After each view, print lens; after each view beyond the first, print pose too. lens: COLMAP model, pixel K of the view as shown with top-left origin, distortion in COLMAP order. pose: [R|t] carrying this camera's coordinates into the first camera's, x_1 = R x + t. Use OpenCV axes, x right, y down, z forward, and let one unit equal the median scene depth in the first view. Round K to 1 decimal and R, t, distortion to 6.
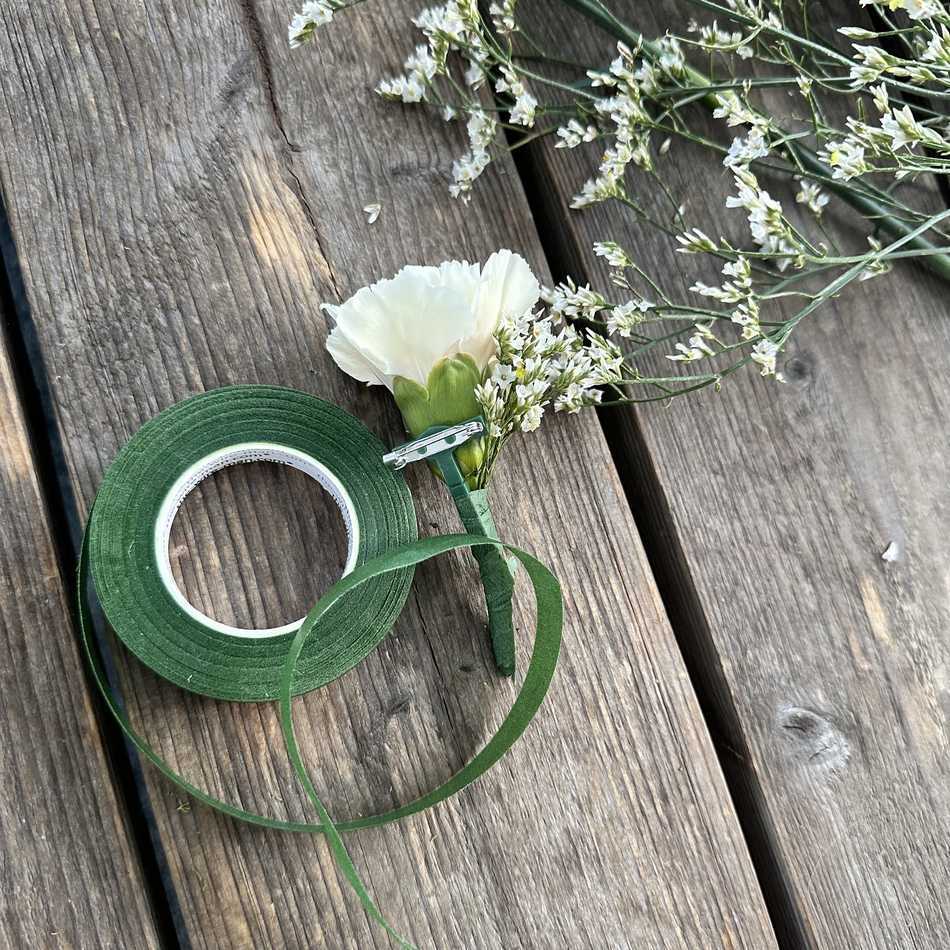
lens RADIAL K [[880.0, 0, 477.7], [0, 880.0, 457.7], [0, 0, 1]] dist [-0.026716, 0.000000]
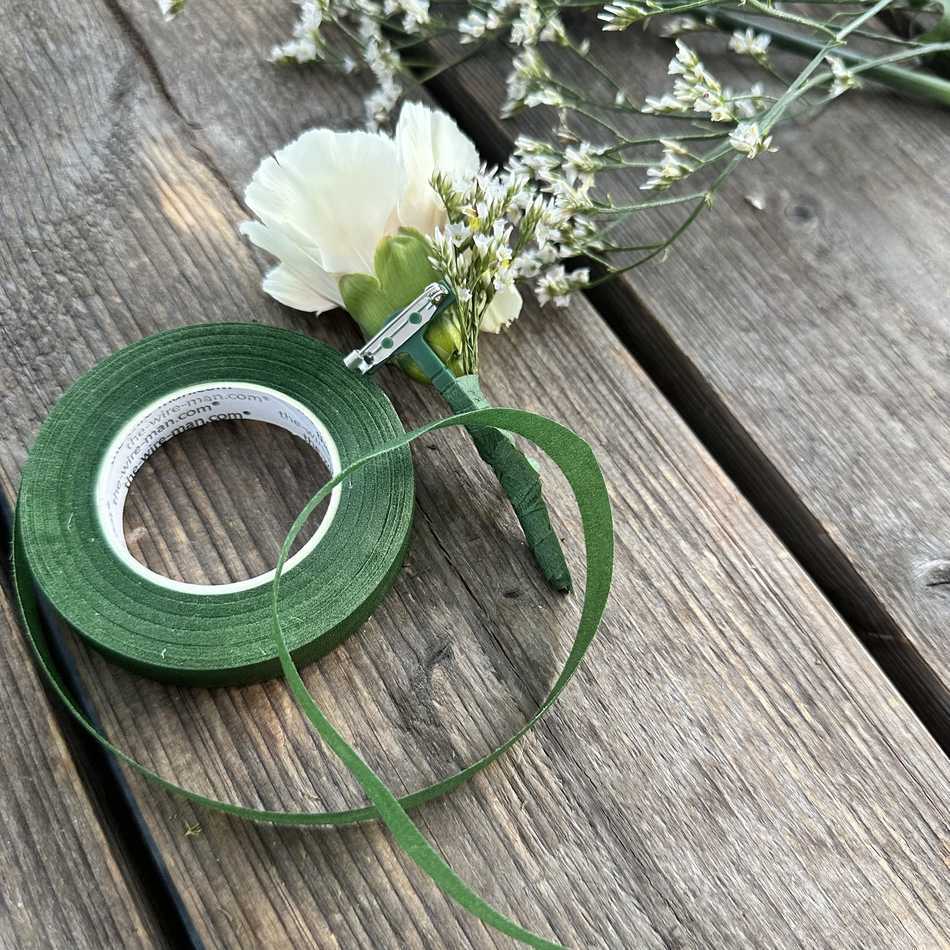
lens RADIAL K [[880.0, 0, 469.9], [0, 880.0, 471.5], [0, 0, 1]] dist [-0.026716, 0.000000]
pose [[0.961526, -0.271681, -0.040705, 0.013150], [0.259113, 0.946135, -0.194138, 0.279919], [0.091256, 0.176122, 0.980129, 0.189799]]
